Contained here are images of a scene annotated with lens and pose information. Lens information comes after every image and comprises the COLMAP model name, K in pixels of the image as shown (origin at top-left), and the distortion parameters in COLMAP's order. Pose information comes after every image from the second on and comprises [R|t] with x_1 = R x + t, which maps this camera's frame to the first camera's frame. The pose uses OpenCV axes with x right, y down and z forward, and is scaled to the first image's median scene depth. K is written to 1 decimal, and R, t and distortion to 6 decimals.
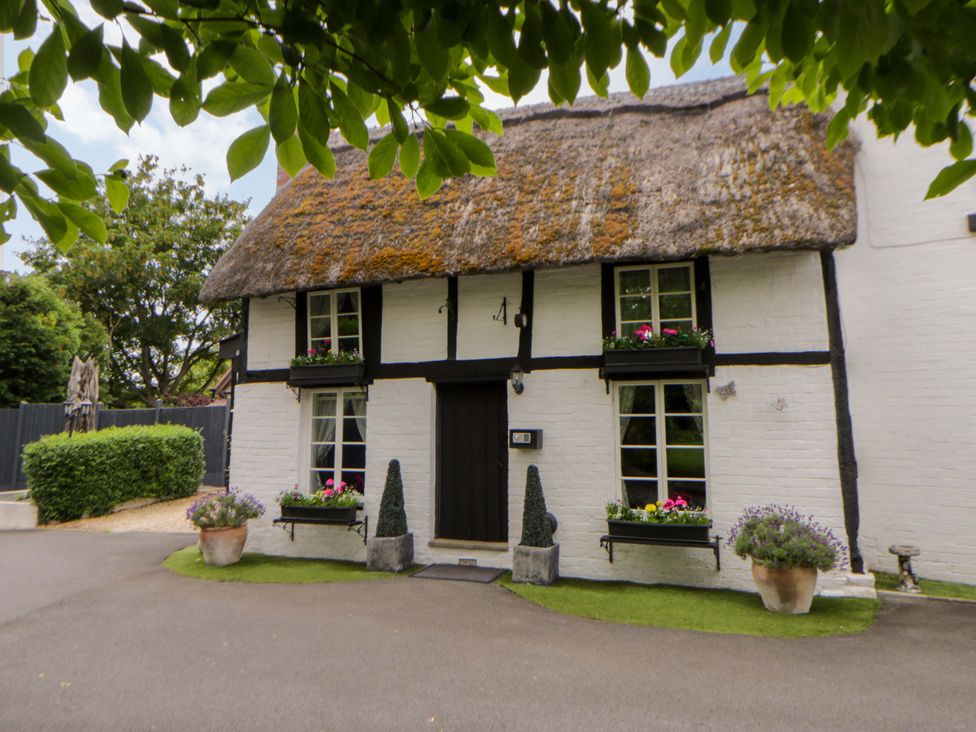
lens RADIAL K [[742.4, 0, 490.1], [0, 742.4, 320.2], [0, 0, 1]] dist [-0.005820, 0.010451]
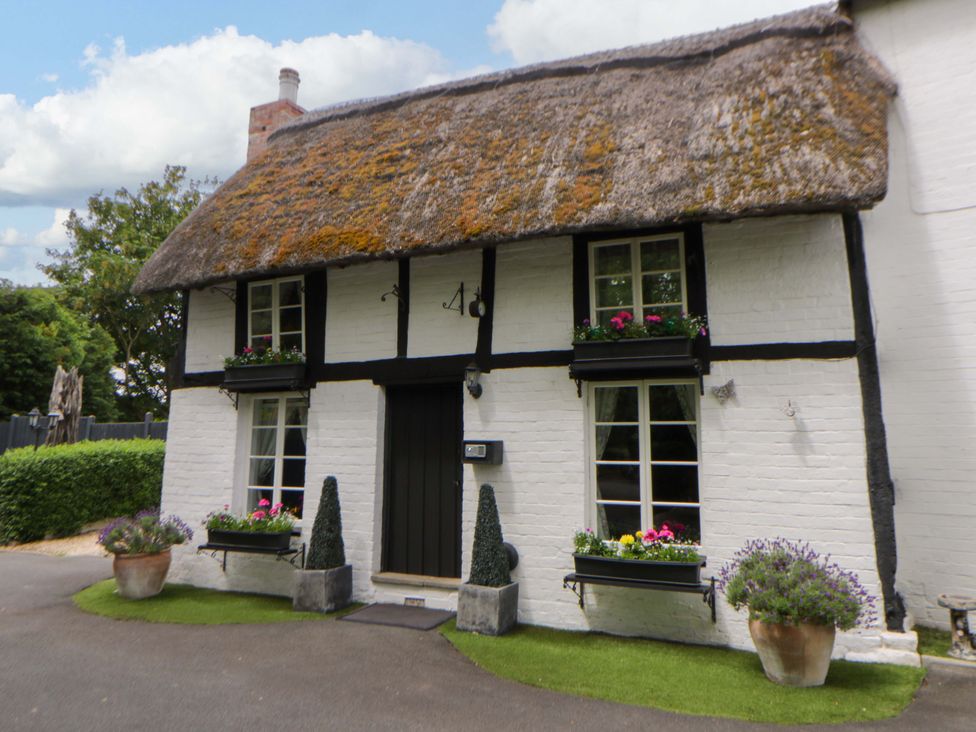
lens RADIAL K [[742.4, 0, 501.3], [0, 742.4, 323.4], [0, 0, 1]] dist [-0.005820, 0.010451]
pose [[0.998003, -0.004370, -0.063010, 0.118926], [0.002879, 0.999714, -0.023739, 0.035915], [0.063096, 0.023510, 0.997731, 0.174491]]
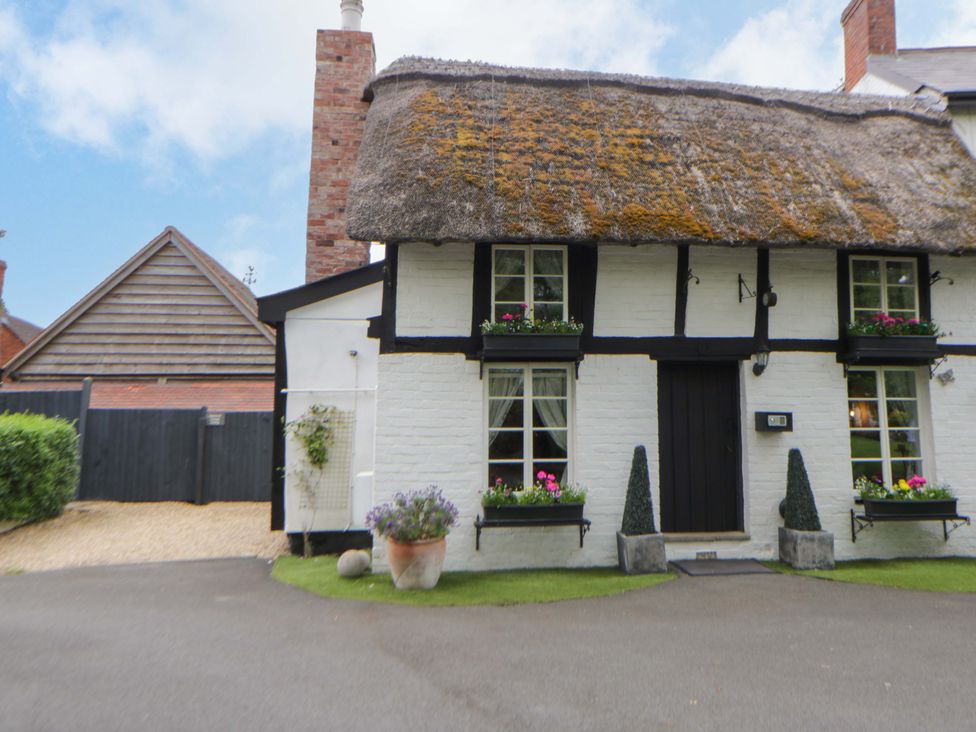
lens RADIAL K [[742.4, 0, 527.4], [0, 742.4, 329.3], [0, 0, 1]] dist [-0.005820, 0.010451]
pose [[0.872415, 0.064951, 0.484430, -0.689366], [-0.067196, 0.997658, -0.012750, 0.071986], [-0.484124, -0.021429, 0.874737, 0.306150]]
